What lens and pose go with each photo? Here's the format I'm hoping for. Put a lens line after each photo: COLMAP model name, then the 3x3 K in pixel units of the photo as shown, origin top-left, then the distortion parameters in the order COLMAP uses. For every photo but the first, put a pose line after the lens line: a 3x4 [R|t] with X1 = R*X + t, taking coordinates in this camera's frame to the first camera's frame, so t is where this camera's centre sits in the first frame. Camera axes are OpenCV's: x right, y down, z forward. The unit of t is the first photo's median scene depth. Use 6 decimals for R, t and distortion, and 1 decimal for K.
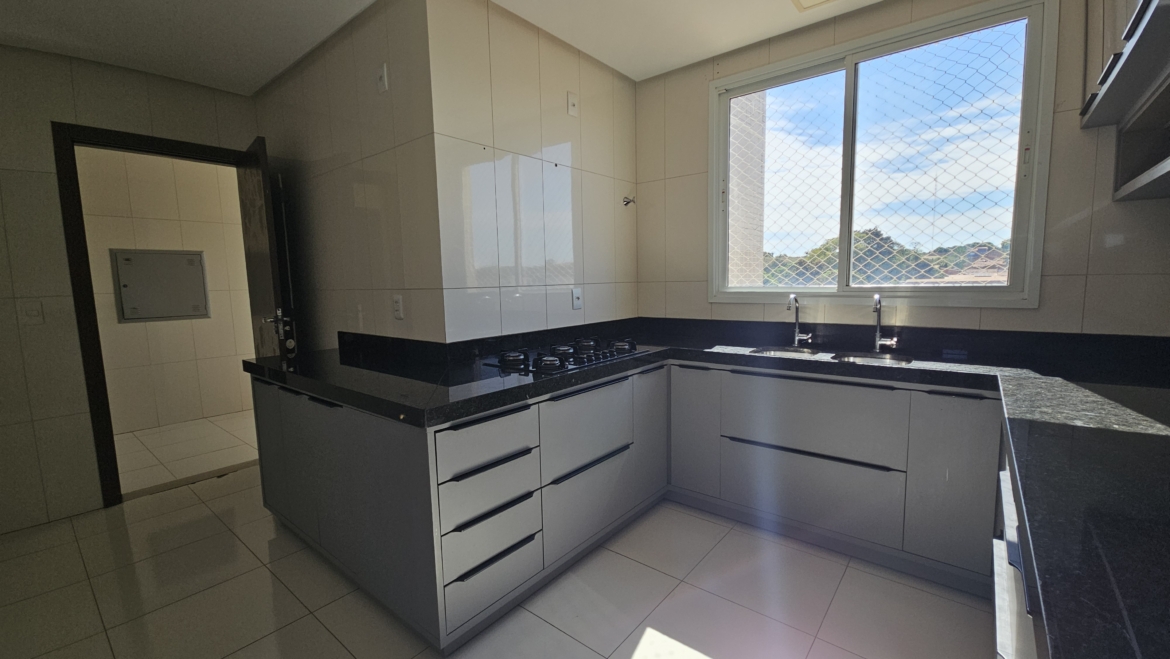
lens RADIAL K [[479.7, 0, 581.2], [0, 479.7, 329.3], [0, 0, 1]] dist [0.010101, 0.000236]
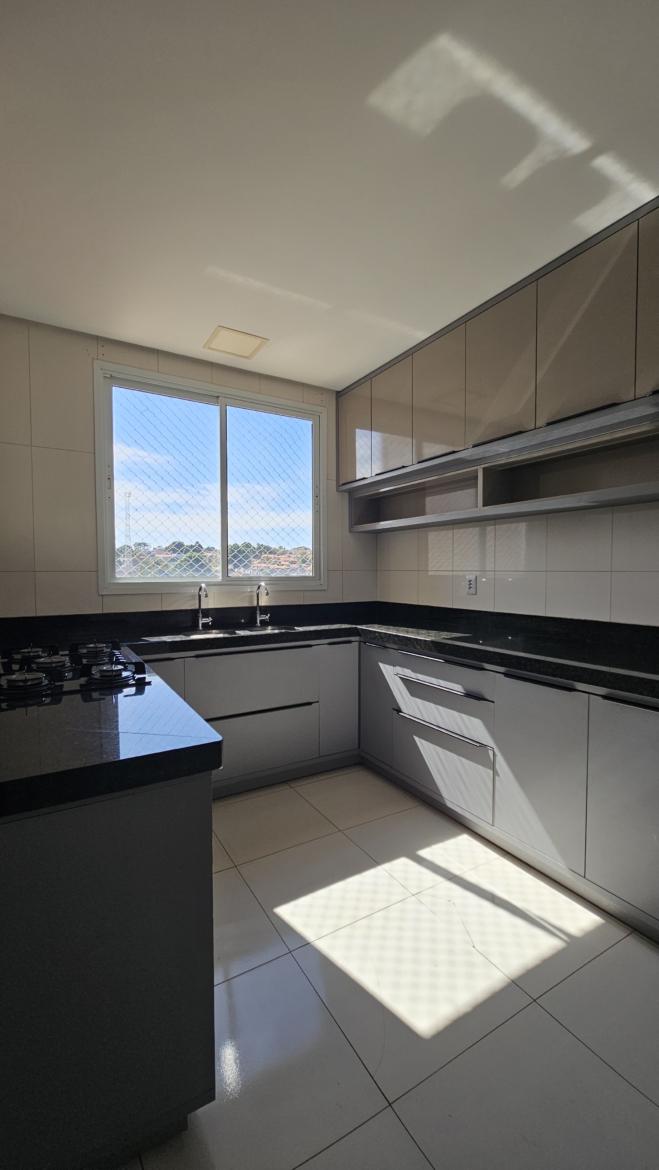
lens RADIAL K [[479.7, 0, 323.4], [0, 479.7, 584.8], [0, 0, 1]] dist [0.010101, 0.000236]
pose [[0.348728, -0.014123, 0.937118, -0.539948], [0.086593, 0.996095, -0.017212, -0.026535], [-0.933215, 0.087150, 0.348589, 0.344893]]
